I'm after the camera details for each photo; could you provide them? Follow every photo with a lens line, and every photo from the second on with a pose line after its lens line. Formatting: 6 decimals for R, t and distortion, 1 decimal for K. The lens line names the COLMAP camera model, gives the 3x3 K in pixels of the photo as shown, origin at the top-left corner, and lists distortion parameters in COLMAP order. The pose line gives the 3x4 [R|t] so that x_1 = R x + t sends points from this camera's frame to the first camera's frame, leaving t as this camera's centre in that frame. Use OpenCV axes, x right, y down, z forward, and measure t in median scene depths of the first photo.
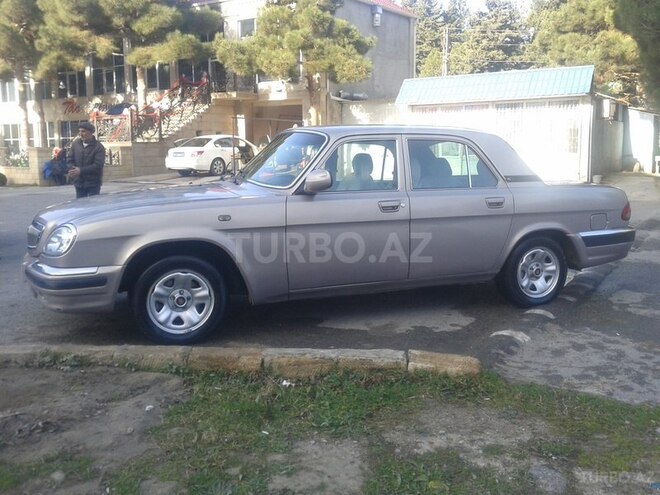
lens RADIAL K [[641.5, 0, 334.5], [0, 641.5, 246.0], [0, 0, 1]] dist [-0.011617, 0.000000]
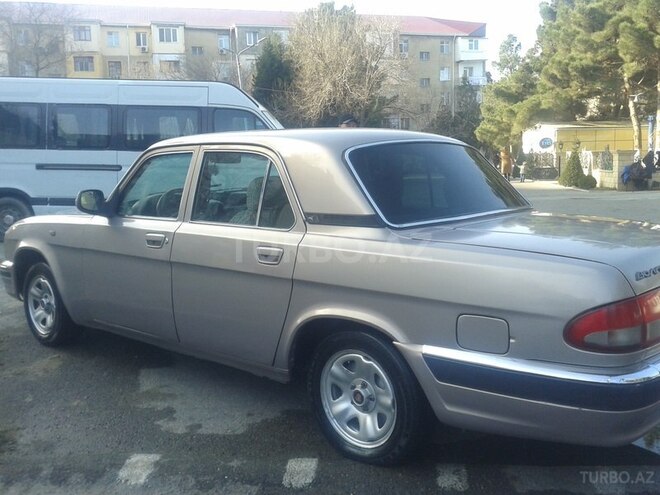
lens RADIAL K [[641.5, 0, 335.9], [0, 641.5, 246.5], [0, 0, 1]] dist [-0.011617, 0.000000]
pose [[0.481275, 0.114100, -0.869112, 0.186795], [-0.112897, 0.991303, 0.067625, -0.028801], [0.869269, 0.065574, 0.489970, 0.178620]]
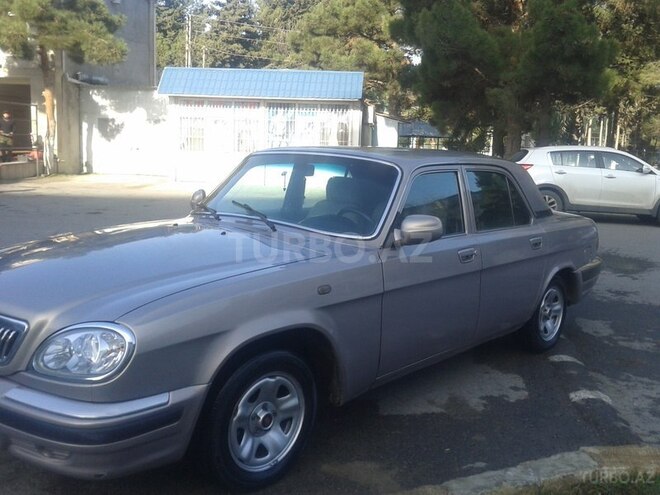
lens RADIAL K [[641.5, 0, 329.8], [0, 641.5, 246.4], [0, 0, 1]] dist [-0.011617, 0.000000]
pose [[0.892768, -0.031726, 0.449397, -0.094701], [0.023612, 0.999441, 0.023650, -0.021291], [-0.449897, -0.010503, 0.893019, 0.078324]]
